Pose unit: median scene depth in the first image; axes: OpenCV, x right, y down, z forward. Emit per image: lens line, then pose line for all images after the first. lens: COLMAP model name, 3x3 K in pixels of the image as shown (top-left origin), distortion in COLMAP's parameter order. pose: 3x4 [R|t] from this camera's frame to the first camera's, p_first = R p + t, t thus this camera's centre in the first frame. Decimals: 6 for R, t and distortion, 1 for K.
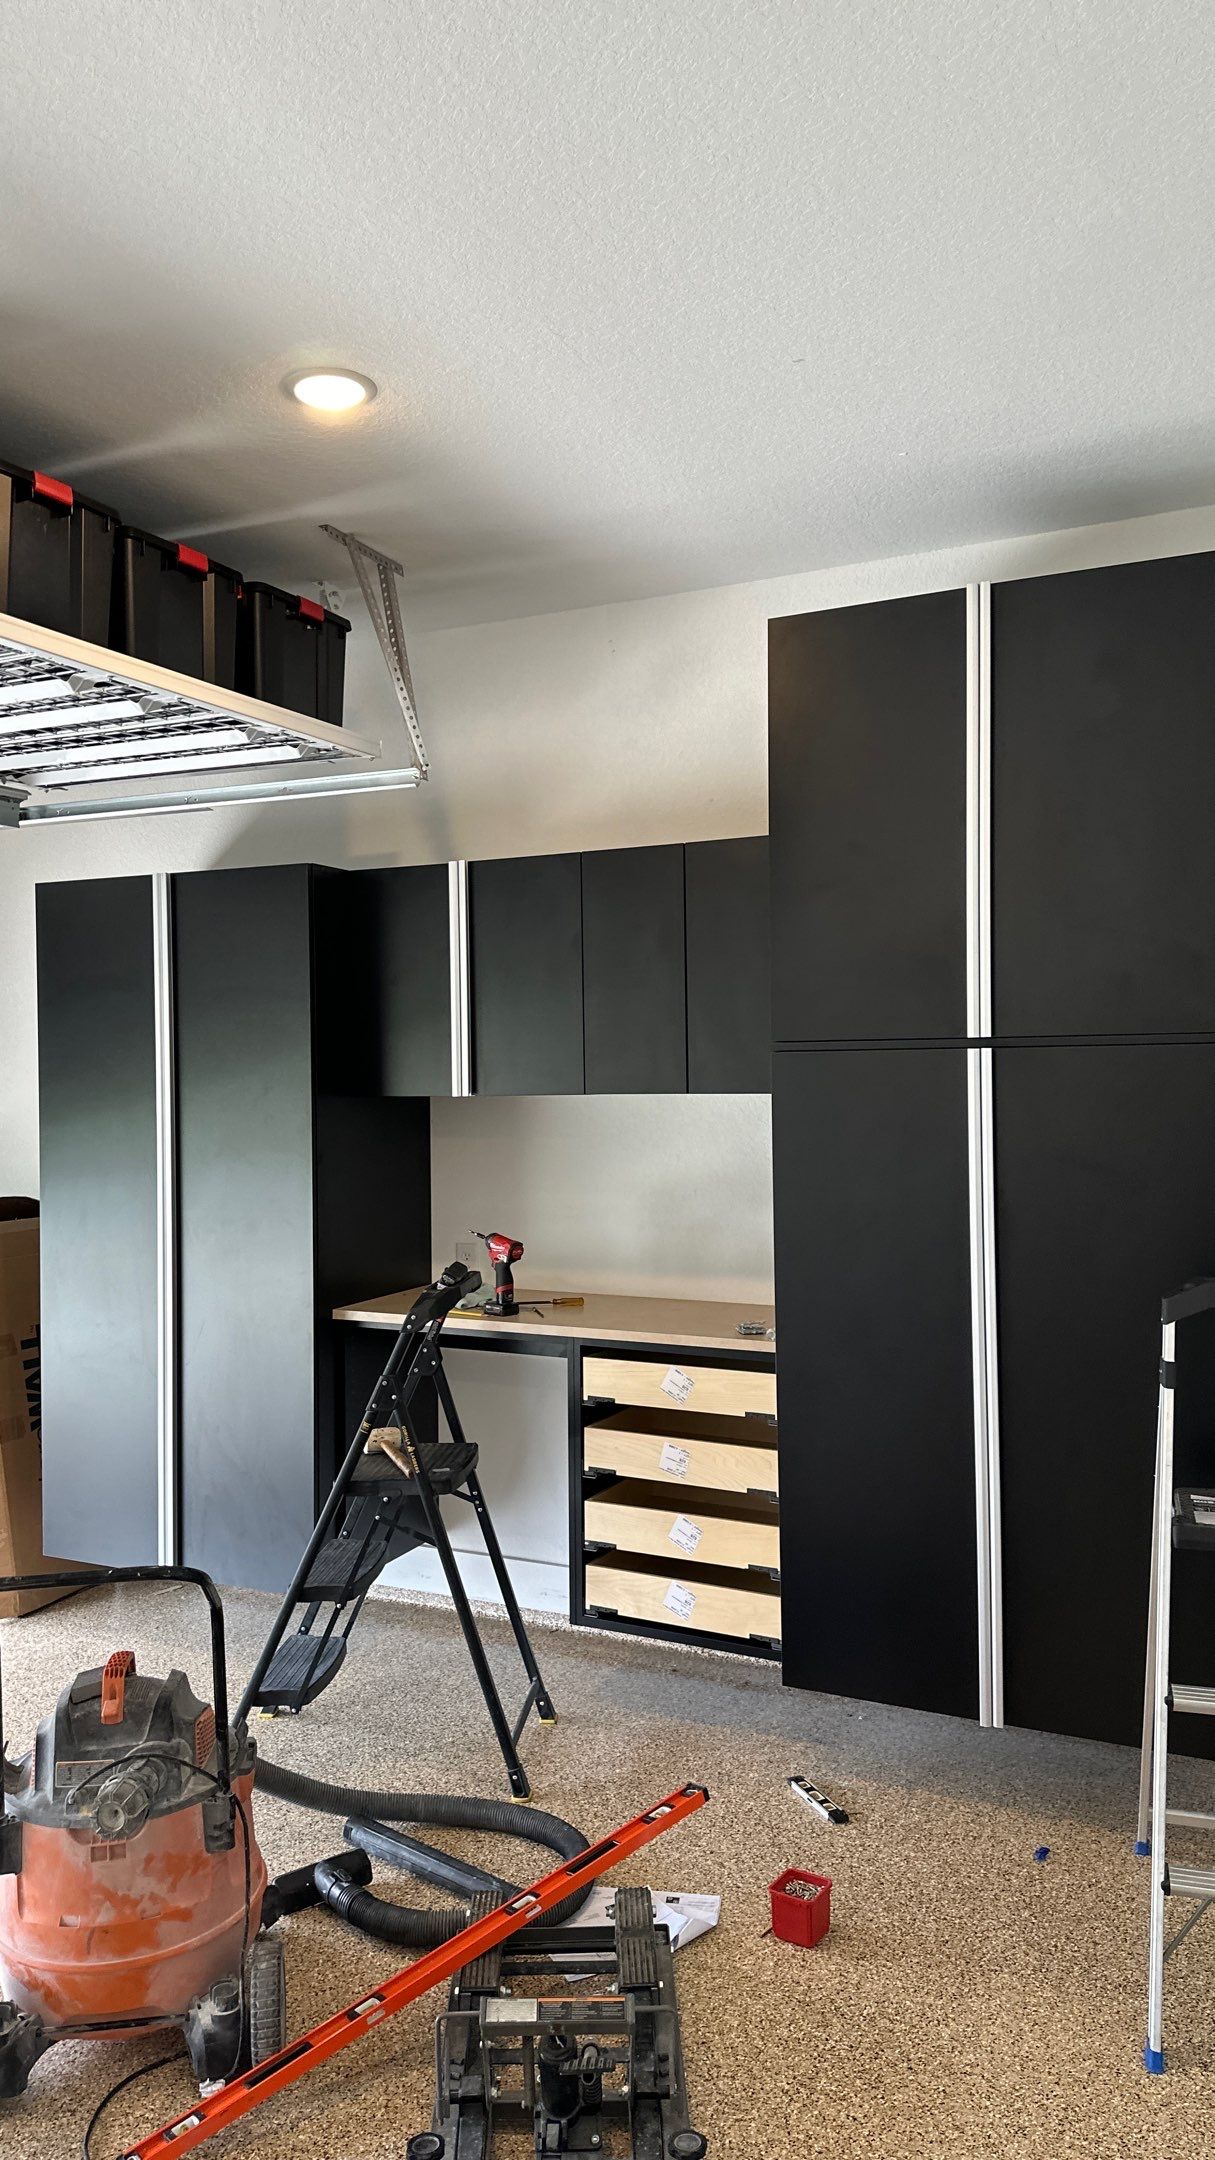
lens RADIAL K [[1521.5, 0, 596.2], [0, 1521.5, 1075.8], [0, 0, 1]] dist [0.054738, -0.057802]
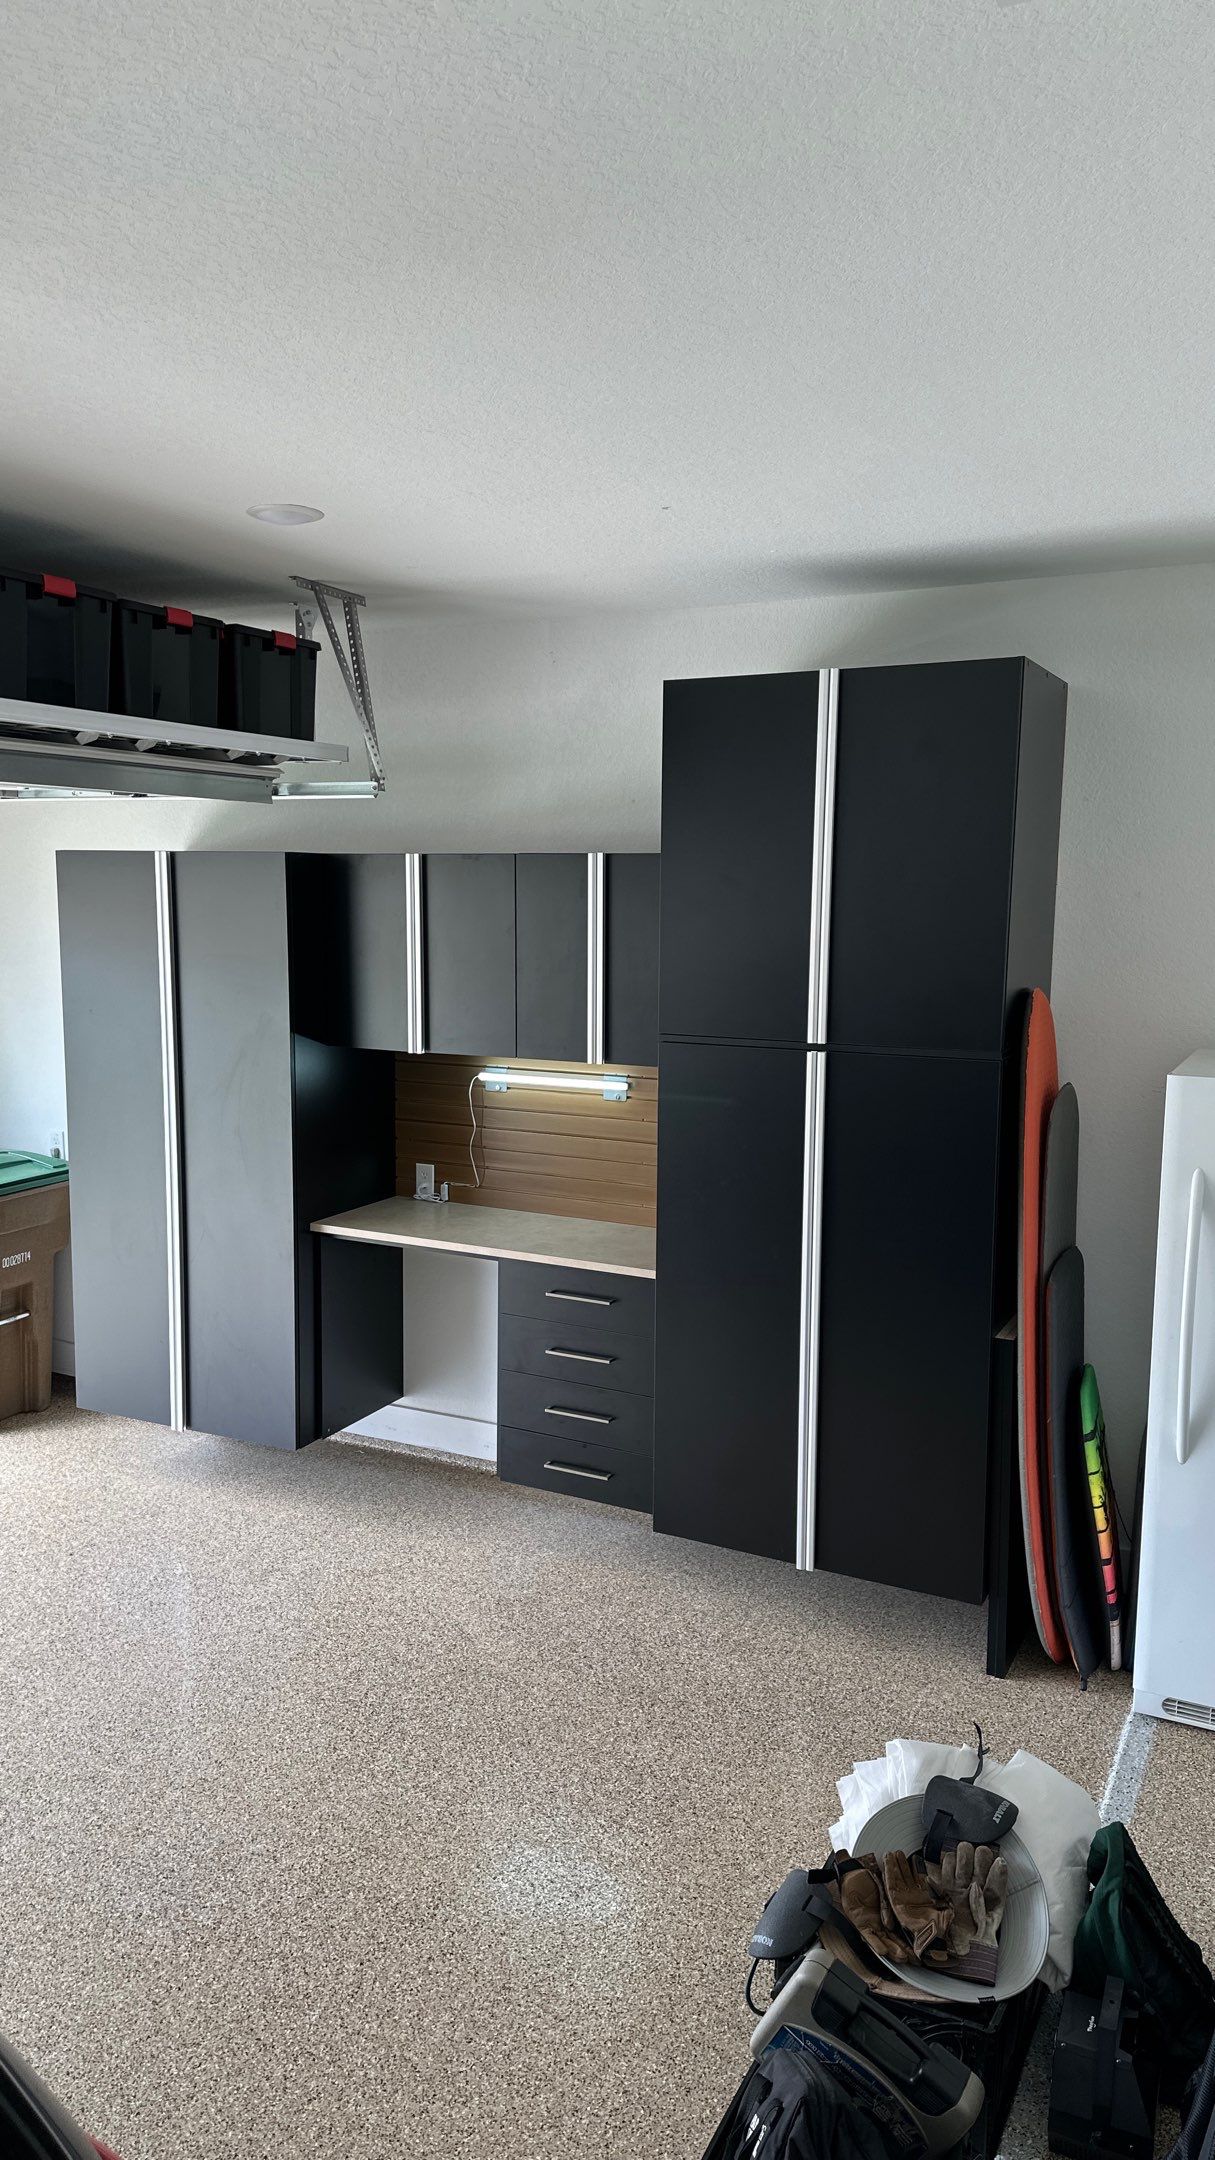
lens RADIAL K [[1522.2, 0, 605.0], [0, 1522.2, 1080.1], [0, 0, 1]] dist [0.073537, -0.082595]
pose [[0.999662, 0.022320, -0.013346, 0.085037], [-0.020455, 0.991757, 0.126489, -0.131579], [0.016059, -0.126173, 0.991878, -0.210115]]
